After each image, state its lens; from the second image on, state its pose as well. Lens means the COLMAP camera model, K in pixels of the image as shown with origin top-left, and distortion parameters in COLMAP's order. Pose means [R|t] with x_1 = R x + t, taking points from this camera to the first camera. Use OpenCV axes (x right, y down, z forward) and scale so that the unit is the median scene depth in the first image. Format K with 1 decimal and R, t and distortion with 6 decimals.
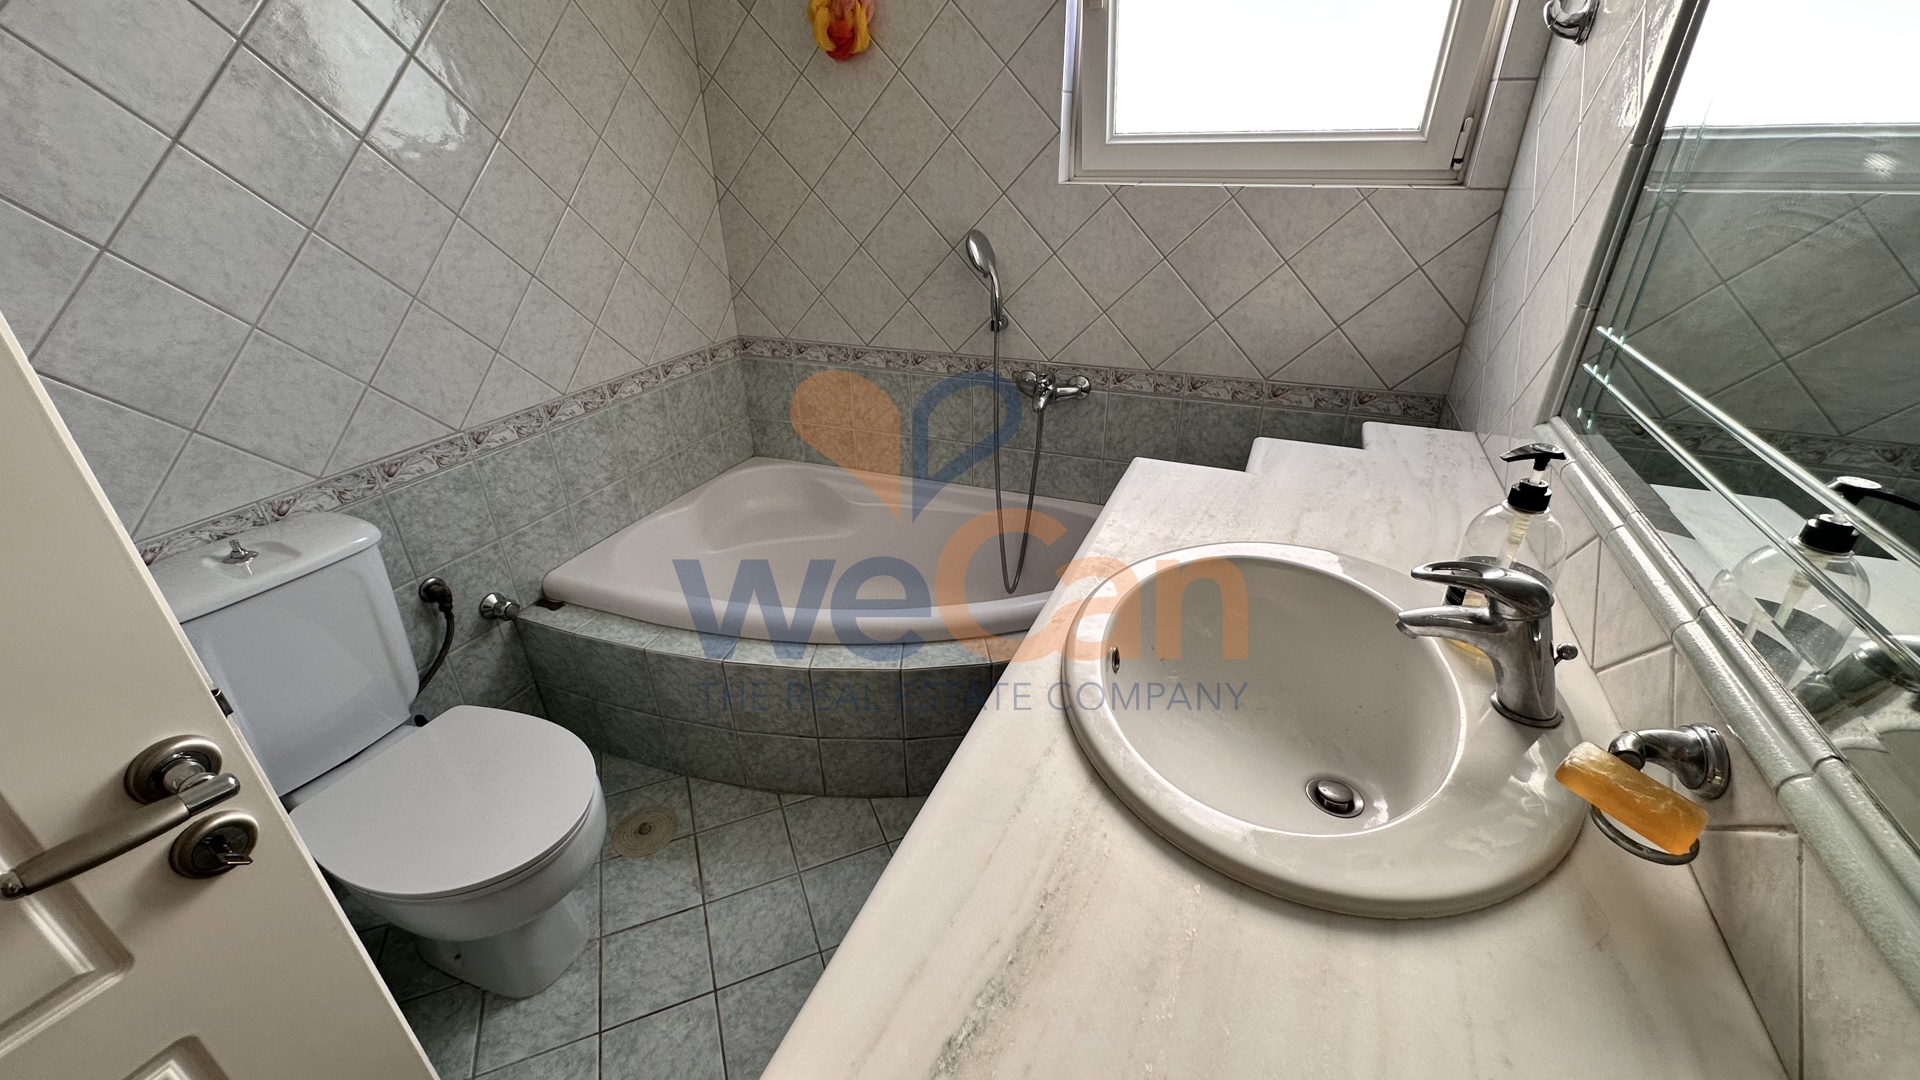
lens RADIAL K [[768.0, 0, 963.6], [0, 768.0, 540.2], [0, 0, 1]] dist [-0.003164, 0.000939]
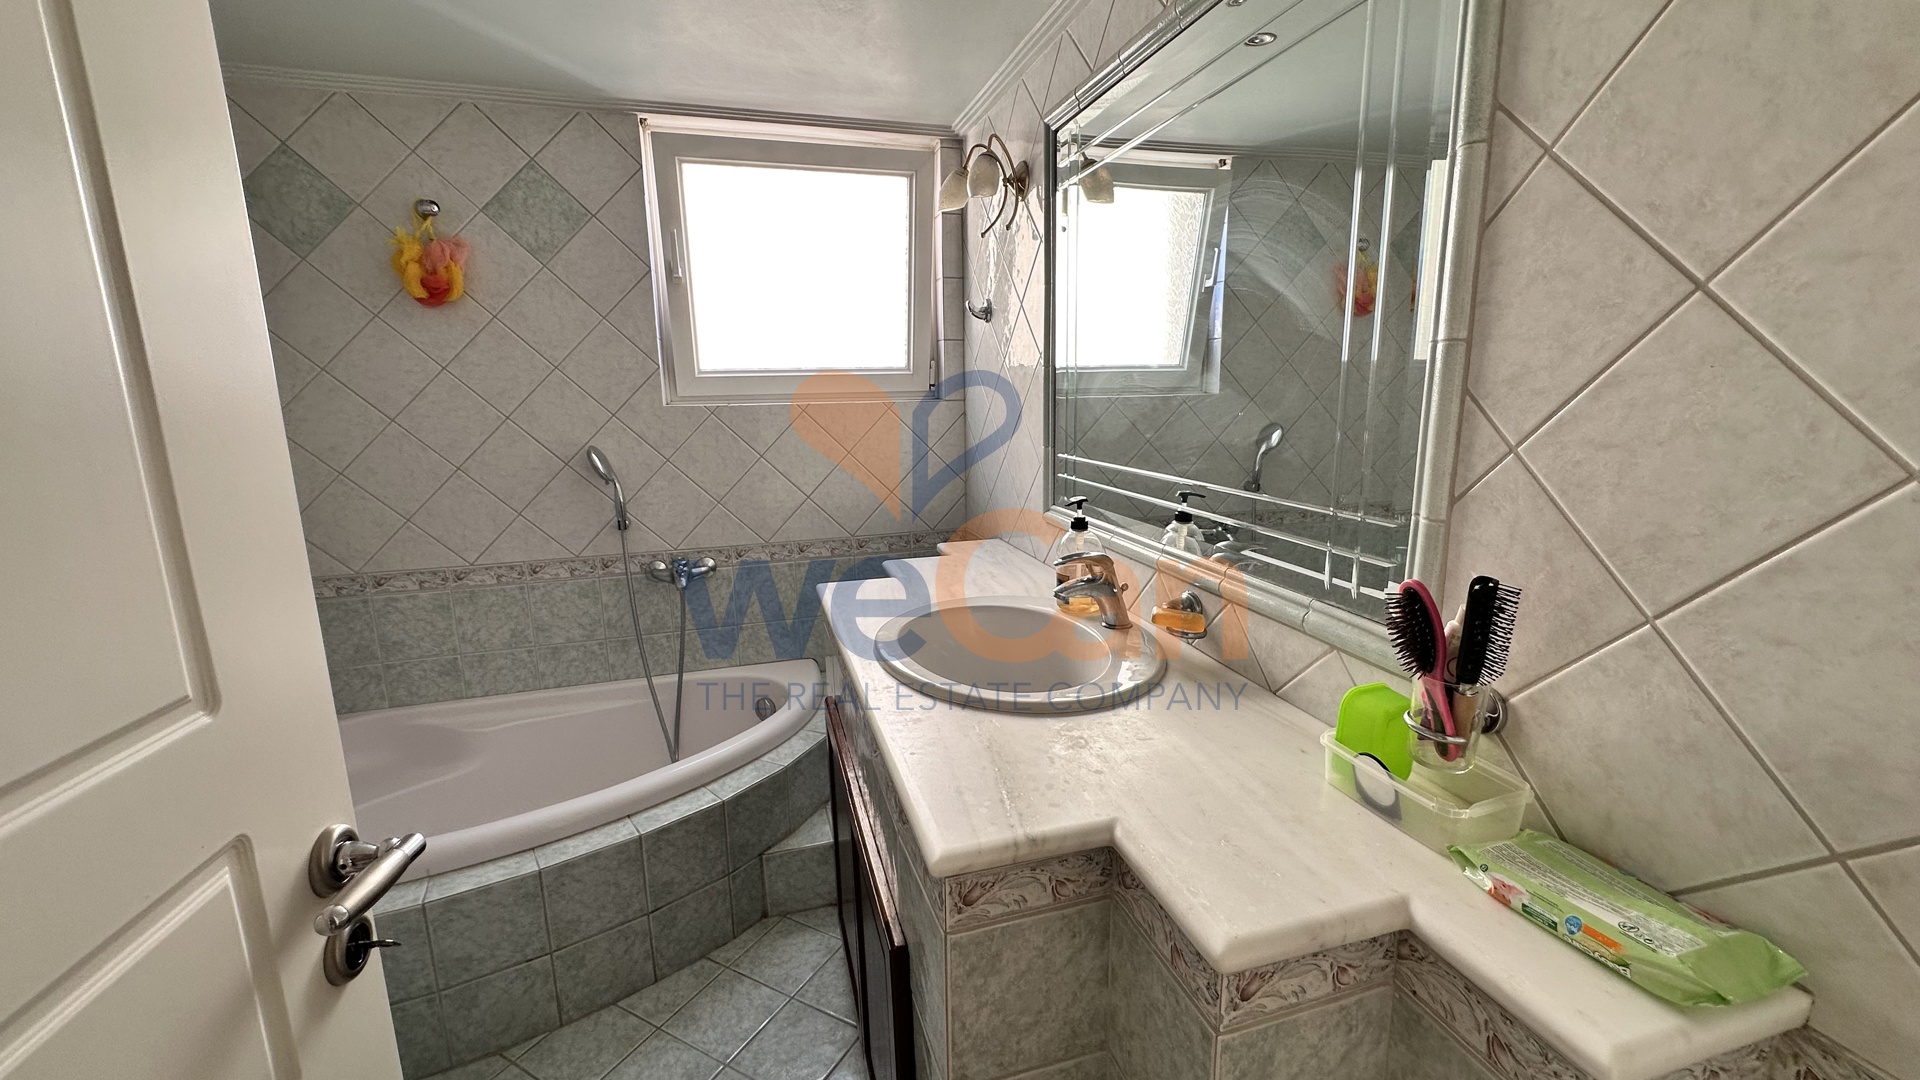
lens RADIAL K [[768.0, 0, 963.6], [0, 768.0, 540.2], [0, 0, 1]] dist [-0.003164, 0.000939]
pose [[0.777845, -0.127644, 0.615357, -0.270251], [0.299218, 0.936273, -0.184016, 0.097508], [-0.552653, 0.327262, 0.766468, -0.123265]]
